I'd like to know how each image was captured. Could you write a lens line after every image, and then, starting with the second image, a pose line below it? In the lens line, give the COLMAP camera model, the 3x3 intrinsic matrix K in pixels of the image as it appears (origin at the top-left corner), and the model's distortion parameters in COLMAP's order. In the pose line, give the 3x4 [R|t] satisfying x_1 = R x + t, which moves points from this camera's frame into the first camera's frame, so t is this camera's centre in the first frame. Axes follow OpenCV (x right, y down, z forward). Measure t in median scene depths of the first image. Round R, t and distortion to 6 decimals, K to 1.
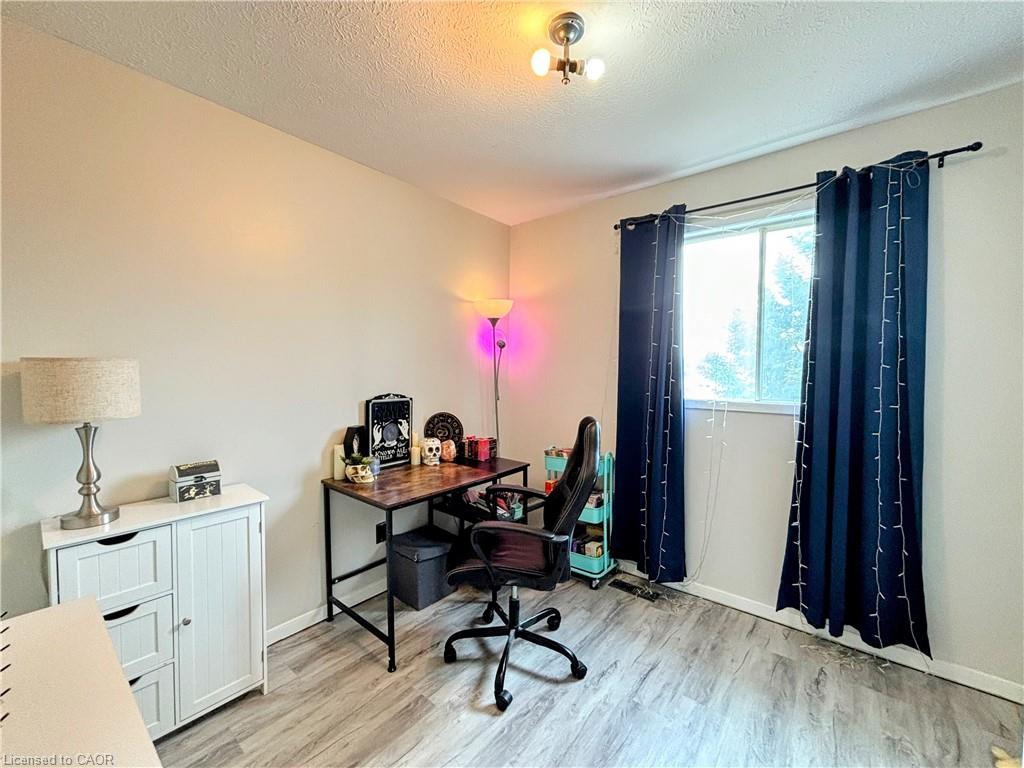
lens RADIAL K [[413.4, 0, 513.5], [0, 413.4, 376.1], [0, 0, 1]] dist [-0.000756, -0.000043]
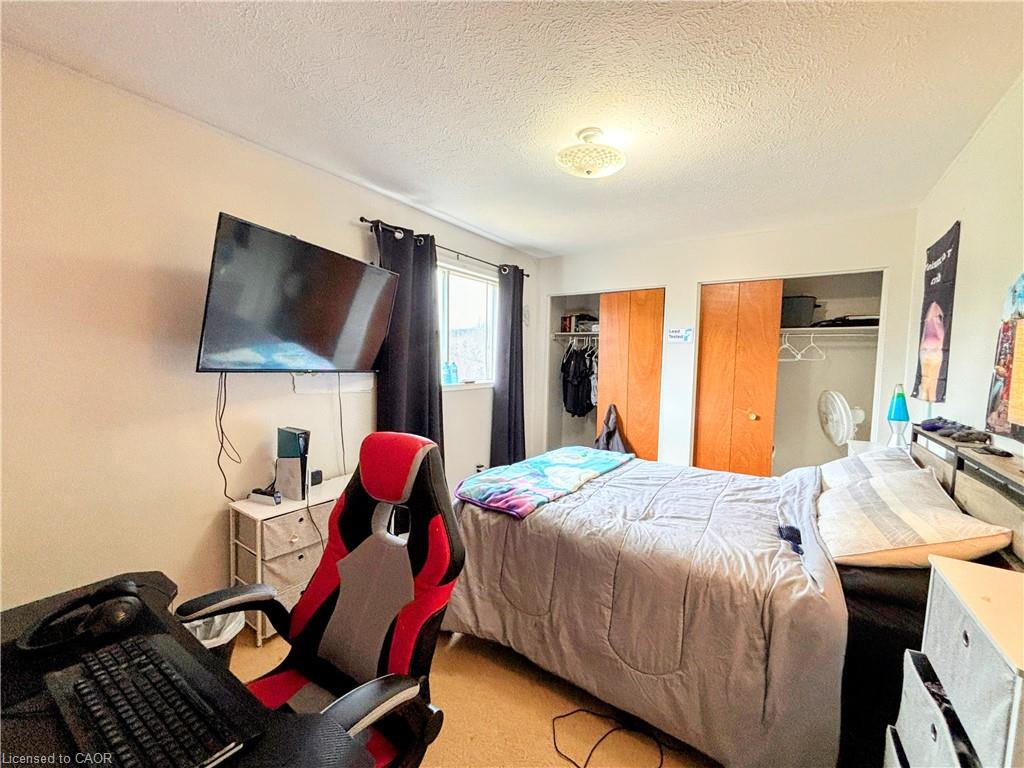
lens RADIAL K [[413.4, 0, 513.5], [0, 413.4, 376.1], [0, 0, 1]] dist [-0.000756, -0.000043]
pose [[-0.110286, -0.049443, 0.992669, -0.947467], [-0.004845, 0.998777, 0.049209, -0.034299], [-0.993888, 0.000618, -0.110390, 0.883713]]
